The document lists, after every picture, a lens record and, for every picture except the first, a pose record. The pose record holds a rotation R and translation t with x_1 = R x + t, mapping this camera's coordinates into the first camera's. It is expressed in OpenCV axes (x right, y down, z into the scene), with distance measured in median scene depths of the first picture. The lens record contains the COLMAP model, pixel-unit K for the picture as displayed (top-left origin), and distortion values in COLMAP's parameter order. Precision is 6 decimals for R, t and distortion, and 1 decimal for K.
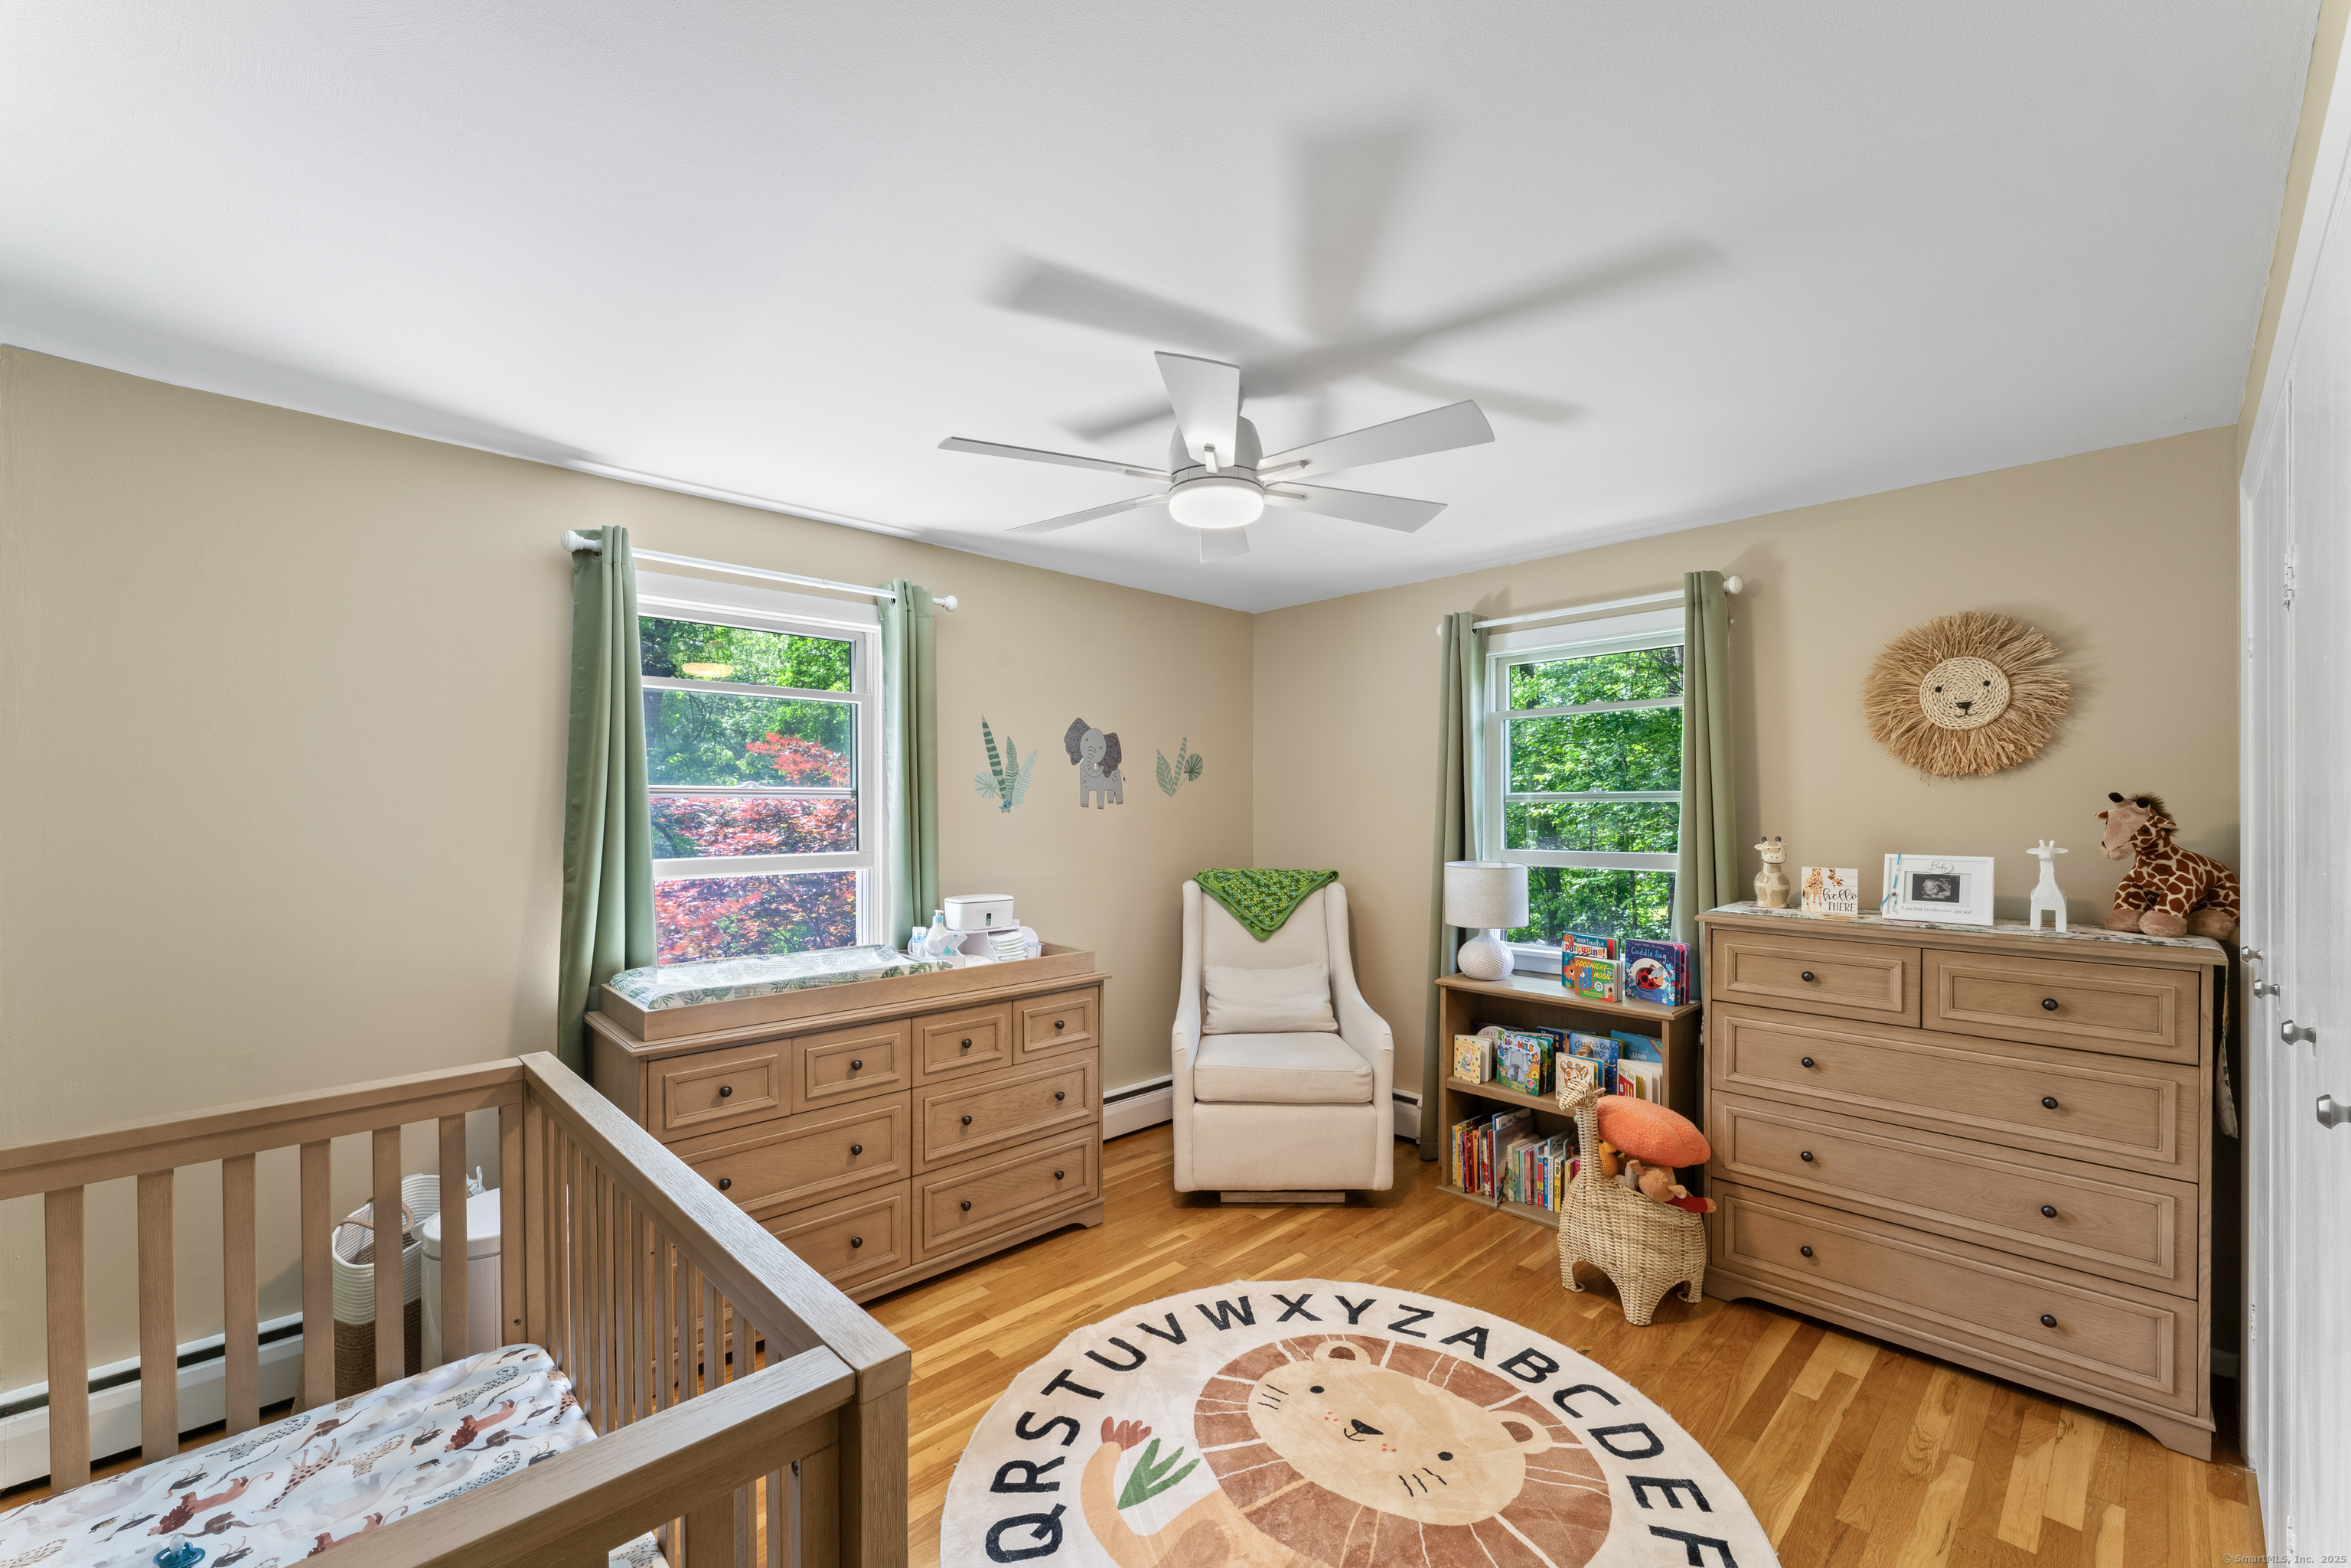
lens RADIAL K [[939.0, 0, 1175.5], [0, 939.0, 784.0], [0, 0, 1]] dist [-0.000091, 0.000118]
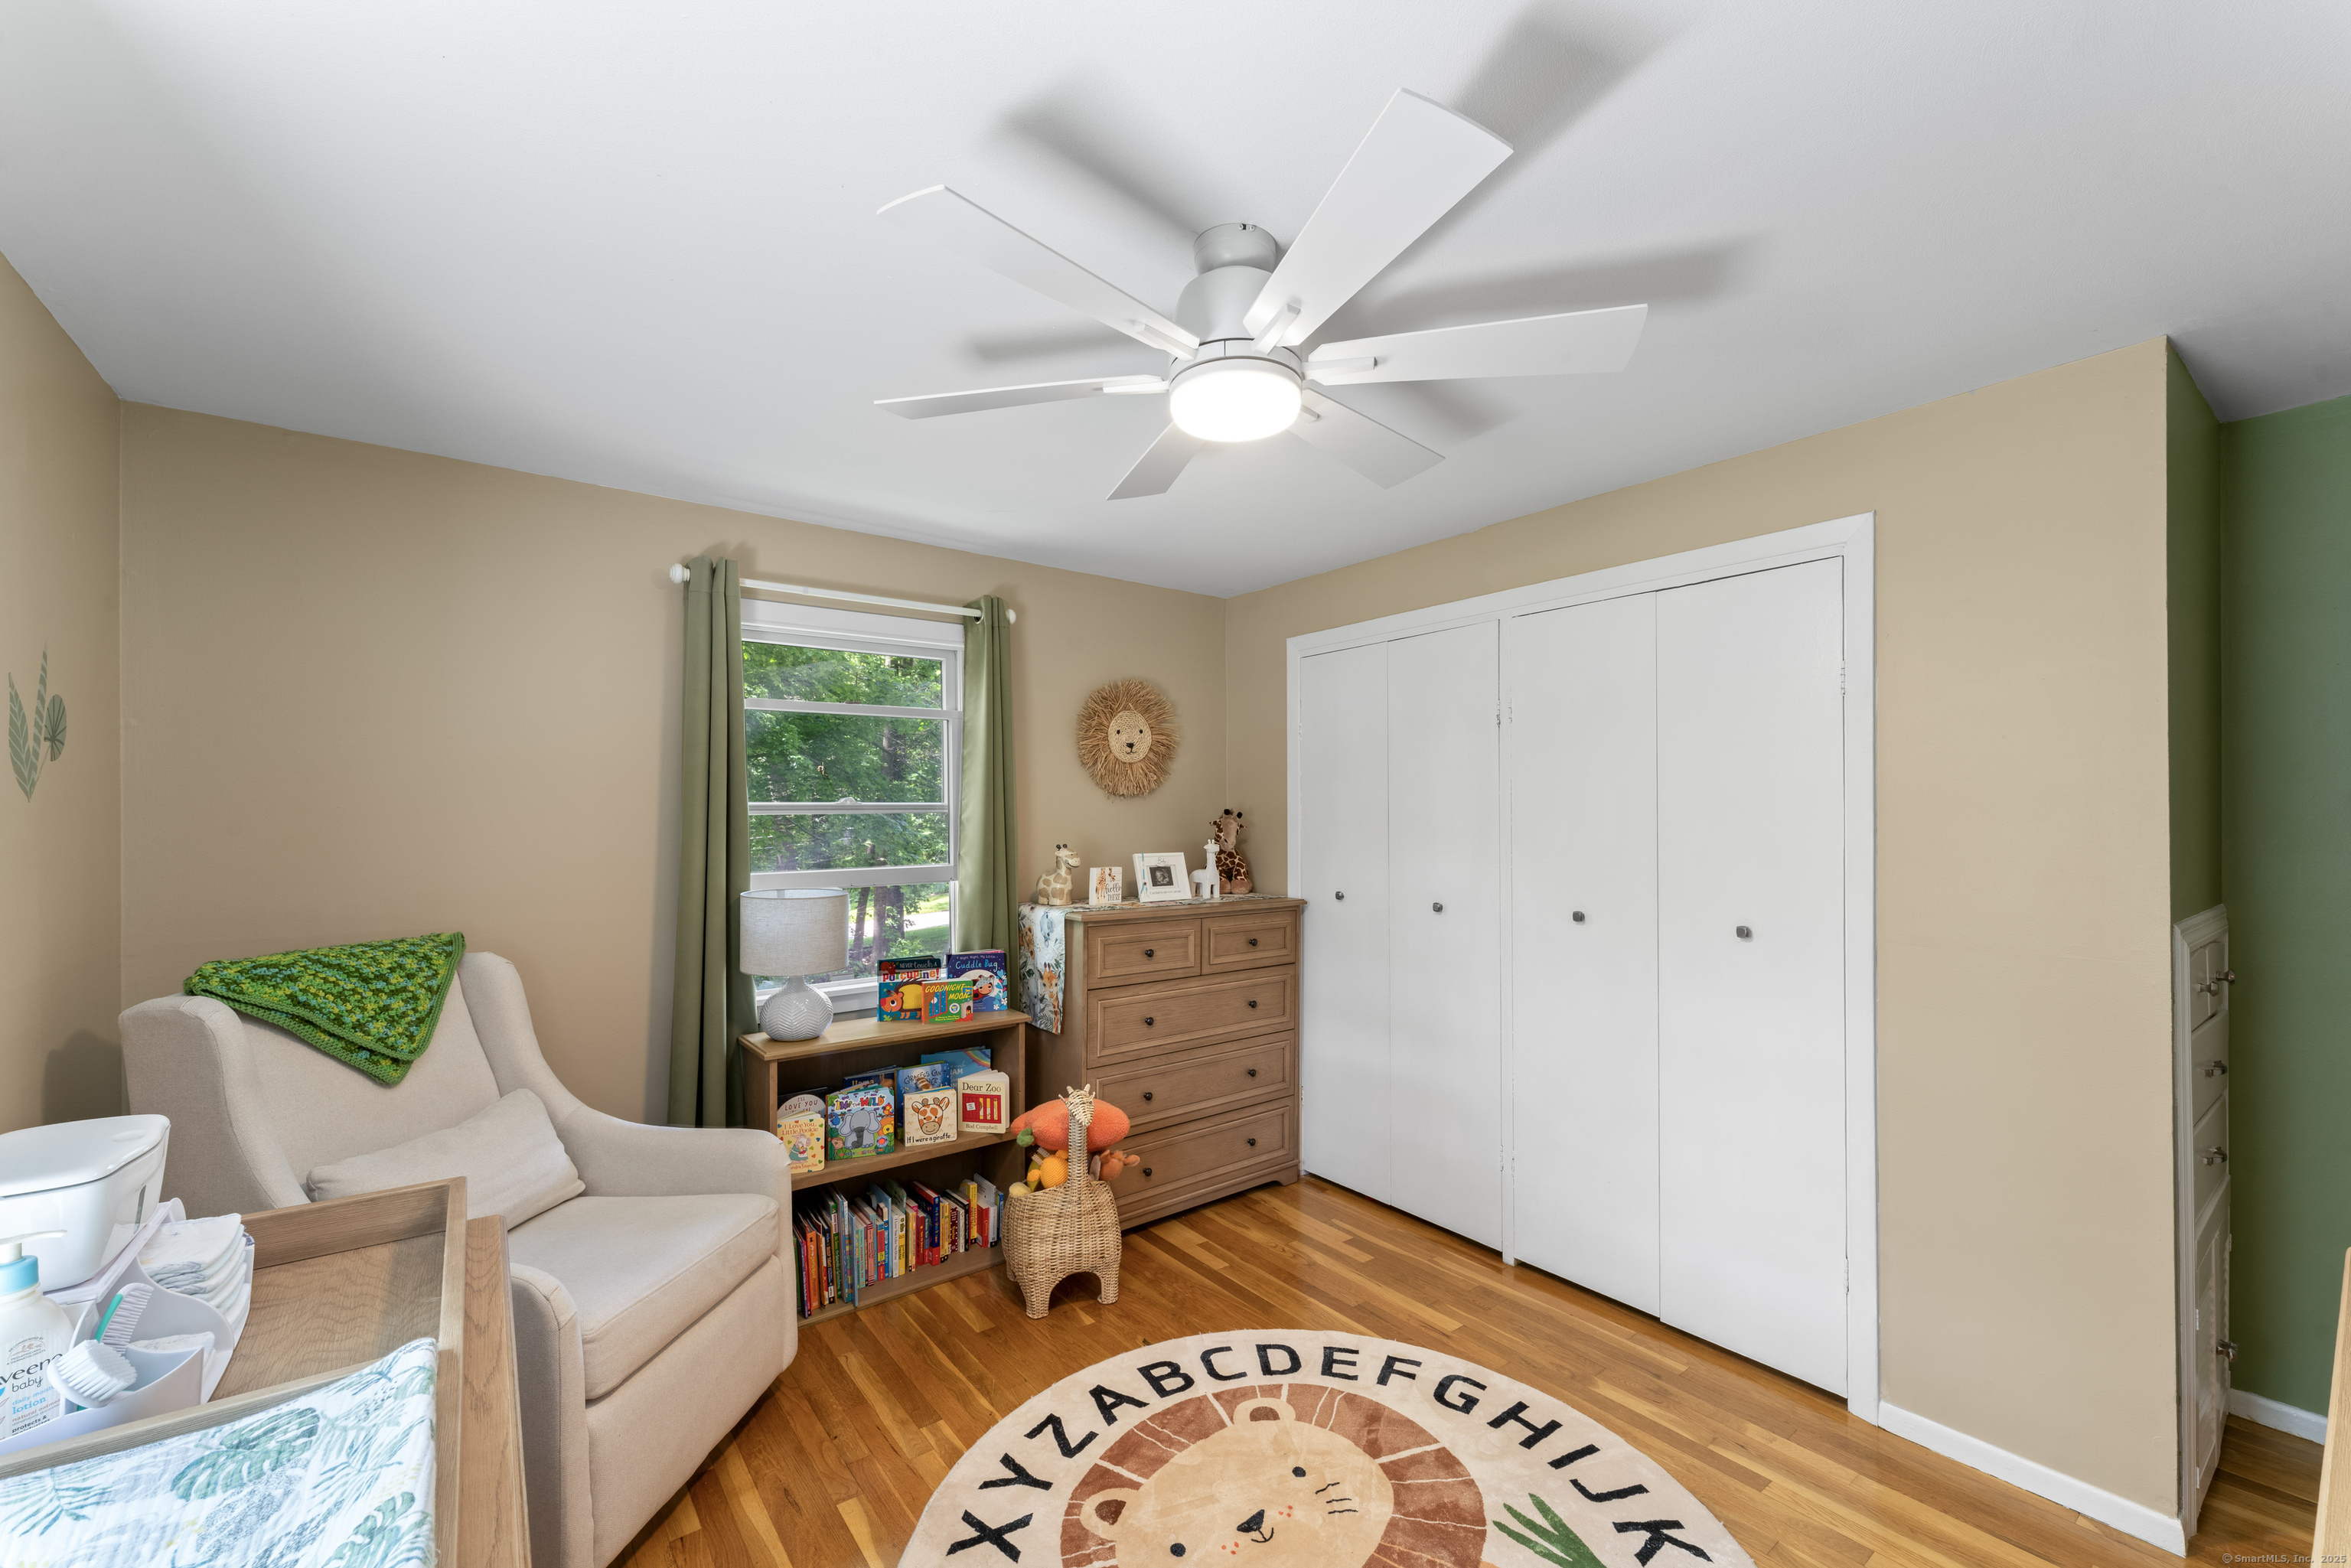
lens RADIAL K [[948.6, 0, 1177.7], [0, 948.6, 799.6], [0, 0, 1]] dist [0.000265, 0.000039]
pose [[0.116299, 0.015717, 0.993090, -0.575464], [-0.021143, 0.999687, -0.013345, 0.014900], [-0.992989, -0.019445, 0.116595, 0.798916]]
